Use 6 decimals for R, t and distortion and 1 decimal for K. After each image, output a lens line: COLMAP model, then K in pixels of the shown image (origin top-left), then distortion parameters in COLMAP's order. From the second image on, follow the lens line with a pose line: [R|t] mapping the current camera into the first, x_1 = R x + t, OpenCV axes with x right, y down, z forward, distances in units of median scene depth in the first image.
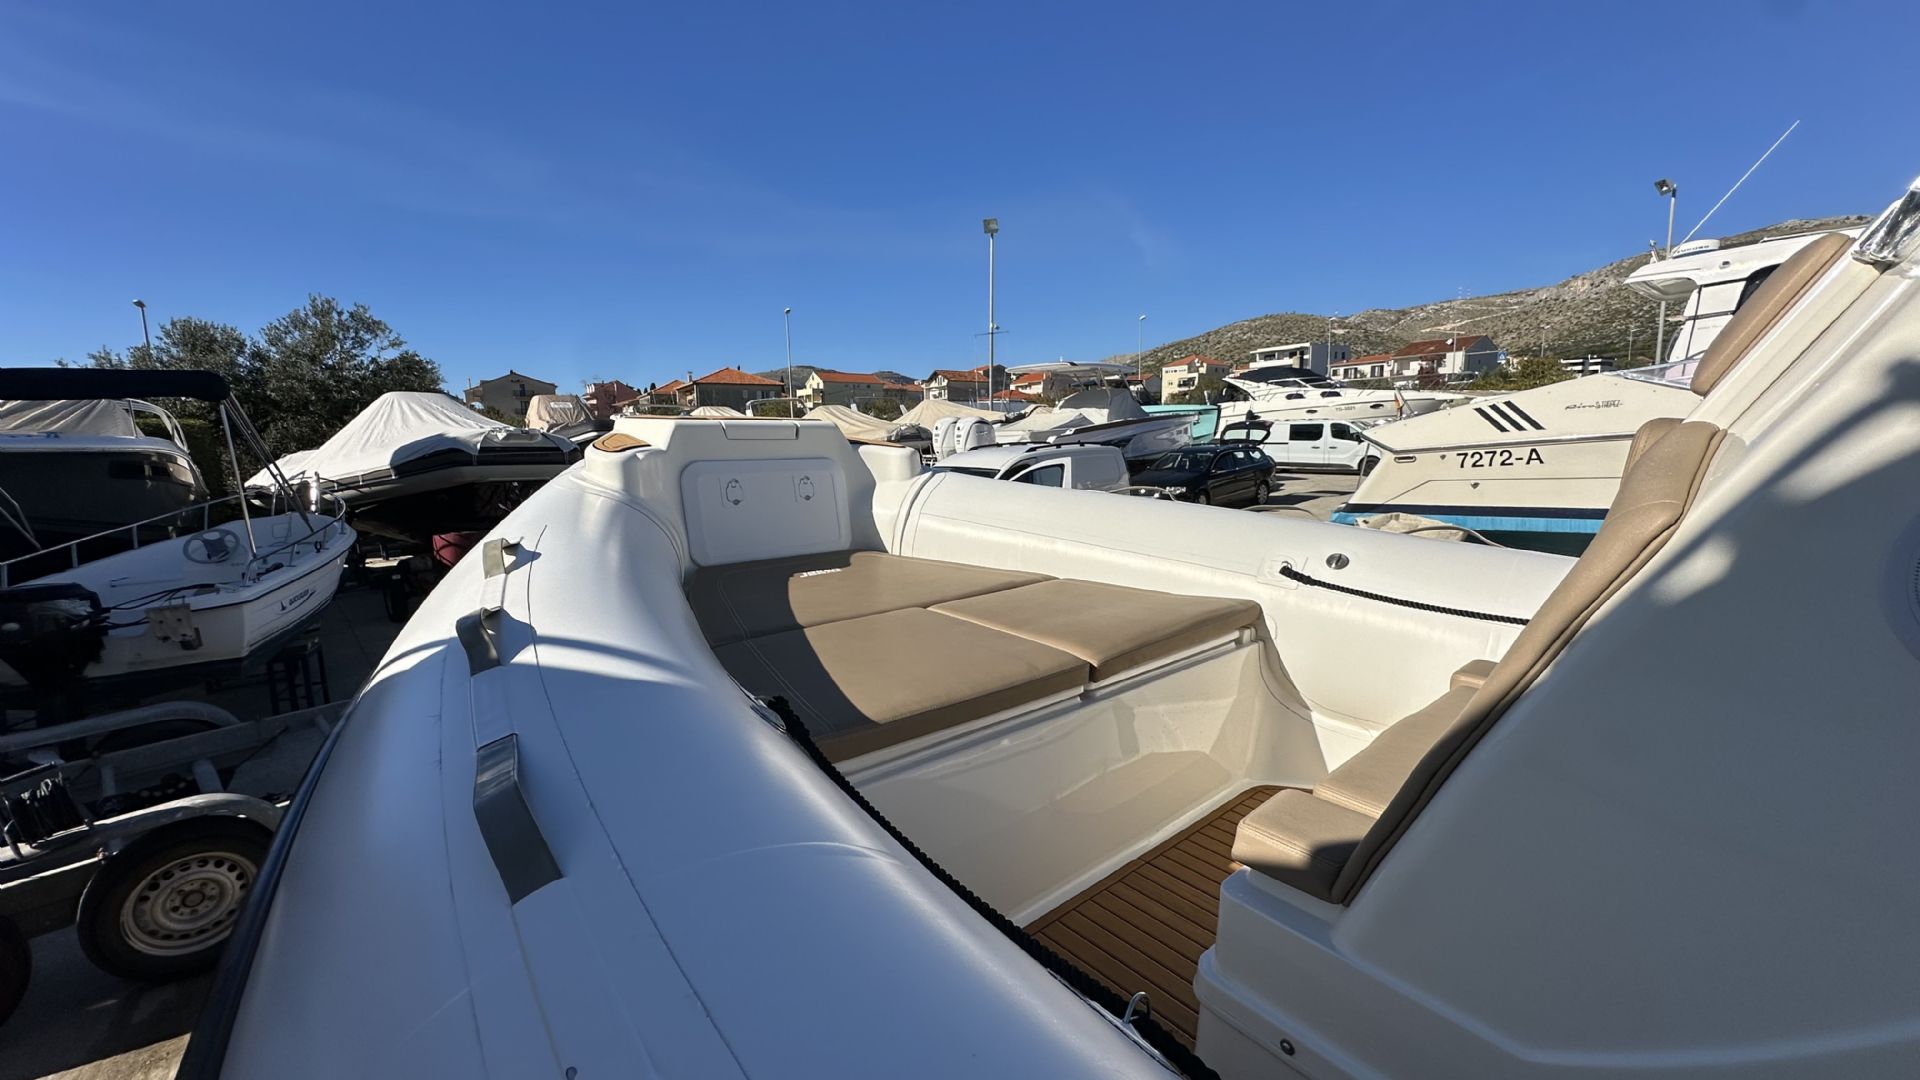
lens RADIAL K [[768.7, 0, 959.1], [0, 768.7, 543.4], [0, 0, 1]] dist [-0.005162, 0.001831]
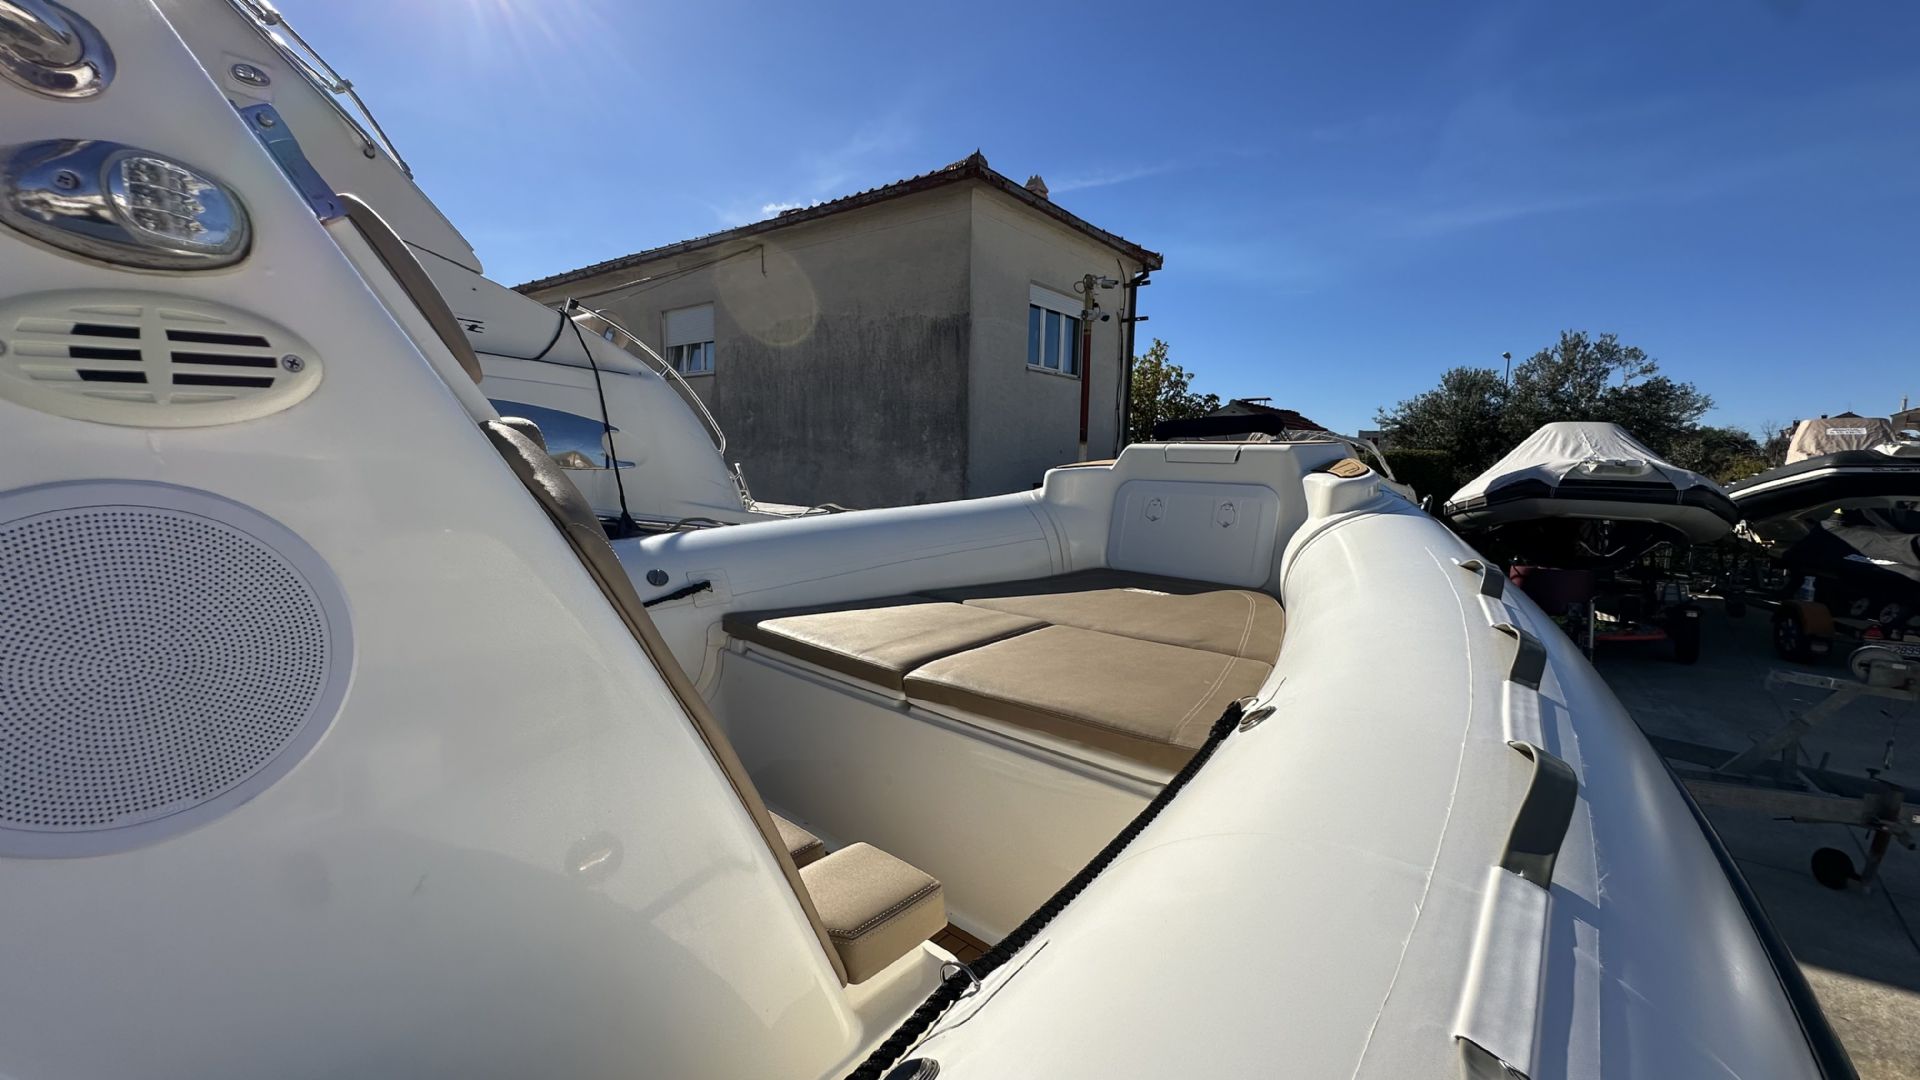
lens RADIAL K [[768.7, 0, 962.0], [0, 768.7, 541.2], [0, 0, 1]] dist [-0.005162, 0.001831]
pose [[0.113349, 0.117357, -0.986600, 0.132665], [-0.160949, 0.982053, 0.098324, -0.015031], [0.980432, 0.147647, 0.130204, 0.103247]]
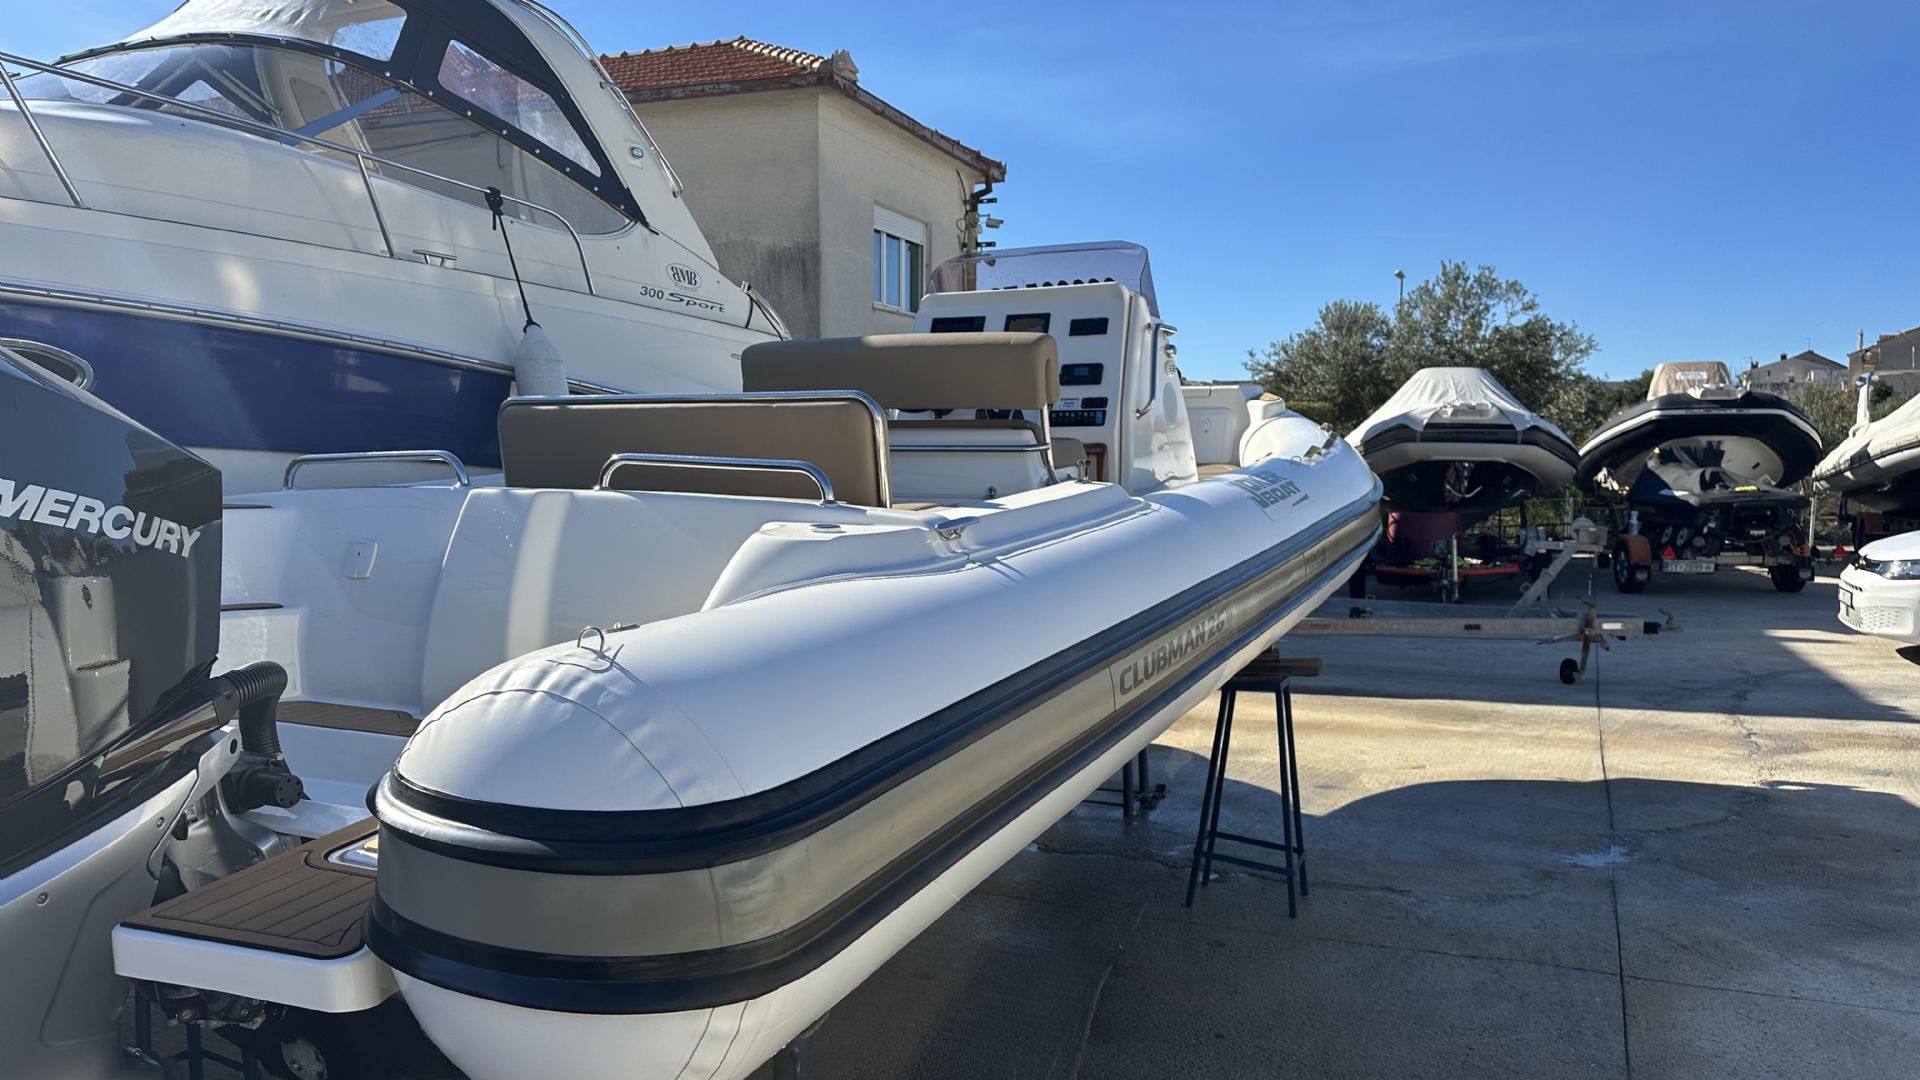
lens RADIAL K [[1354.6, 0, 954.8], [0, 1354.6, 549.8], [0, 0, 1]] dist [0.061807, -0.069527]
pose [[0.392326, 0.086072, -0.915790, 0.434075], [-0.136432, 0.990045, 0.034603, 0.031844], [0.909652, 0.111367, 0.400163, -0.123675]]
